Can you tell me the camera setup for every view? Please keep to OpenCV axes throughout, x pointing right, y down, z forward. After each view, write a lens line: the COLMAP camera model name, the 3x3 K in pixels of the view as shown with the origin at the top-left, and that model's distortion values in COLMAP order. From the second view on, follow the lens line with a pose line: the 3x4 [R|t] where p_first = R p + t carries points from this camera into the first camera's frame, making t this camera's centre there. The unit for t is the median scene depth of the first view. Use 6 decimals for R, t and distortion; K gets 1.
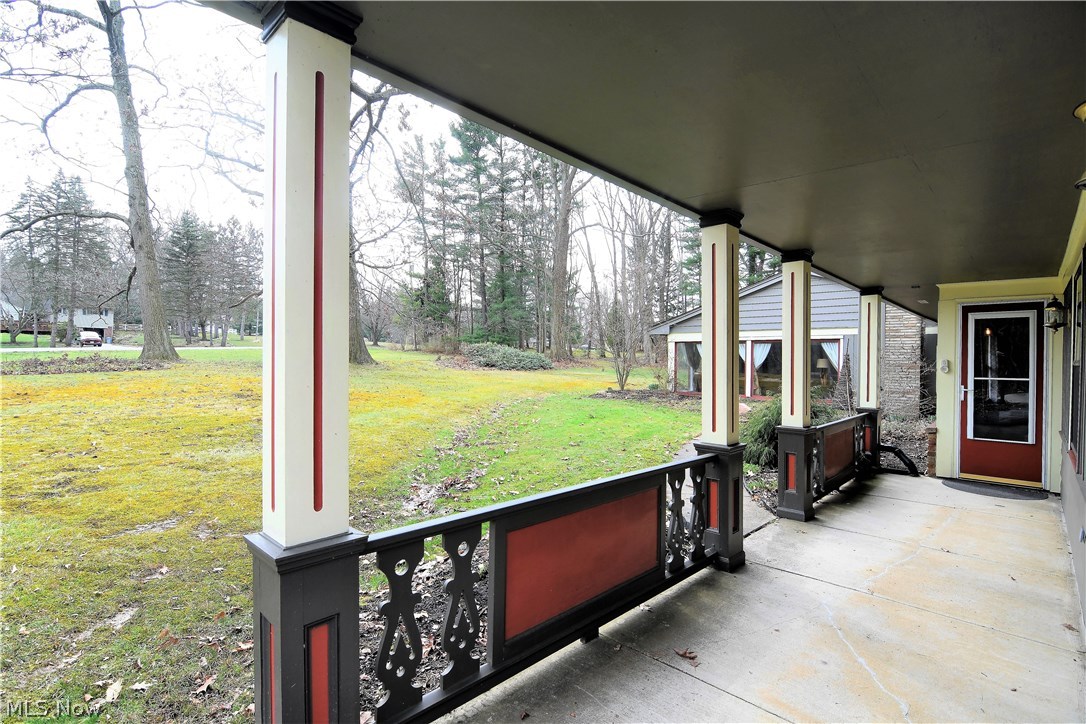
lens RADIAL K [[521.7, 0, 542.5], [0, 521.7, 361.7], [0, 0, 1]] dist [-0.000598, -0.000093]
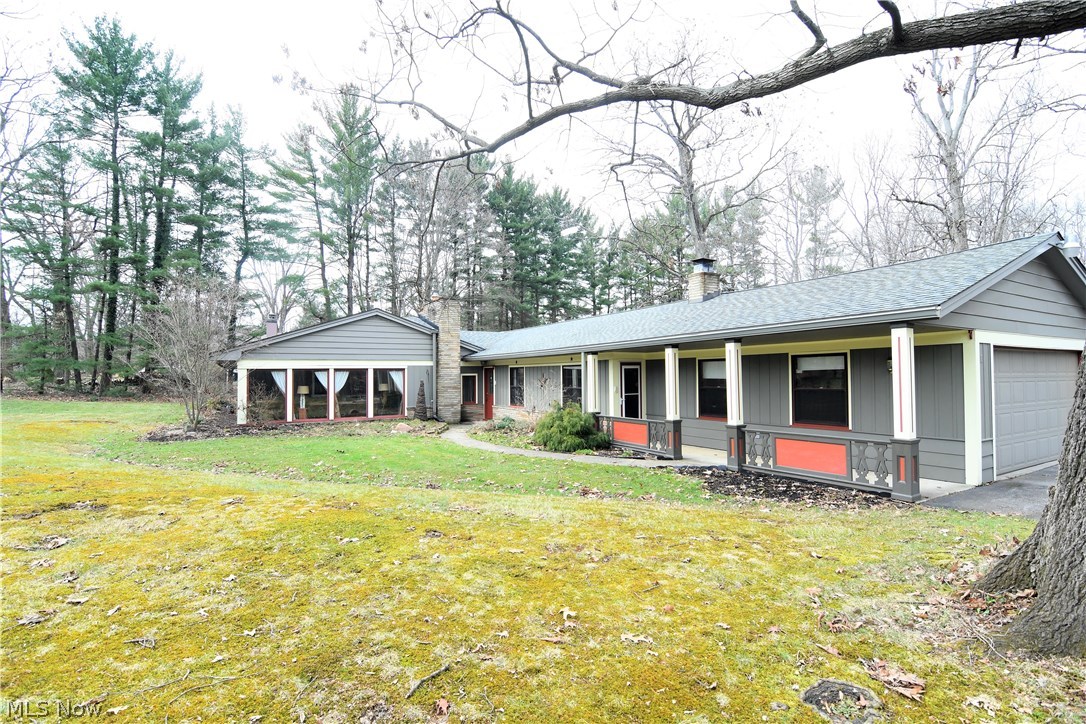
lens RADIAL K [[521.7, 0, 542.1], [0, 521.7, 362.4], [0, 0, 1]] dist [-0.000598, -0.000093]
pose [[0.265127, 0.015994, 0.964081, -0.575136], [0.014324, 0.999687, -0.020524, -0.025807], [-0.964107, 0.019251, 0.264814, 0.291832]]
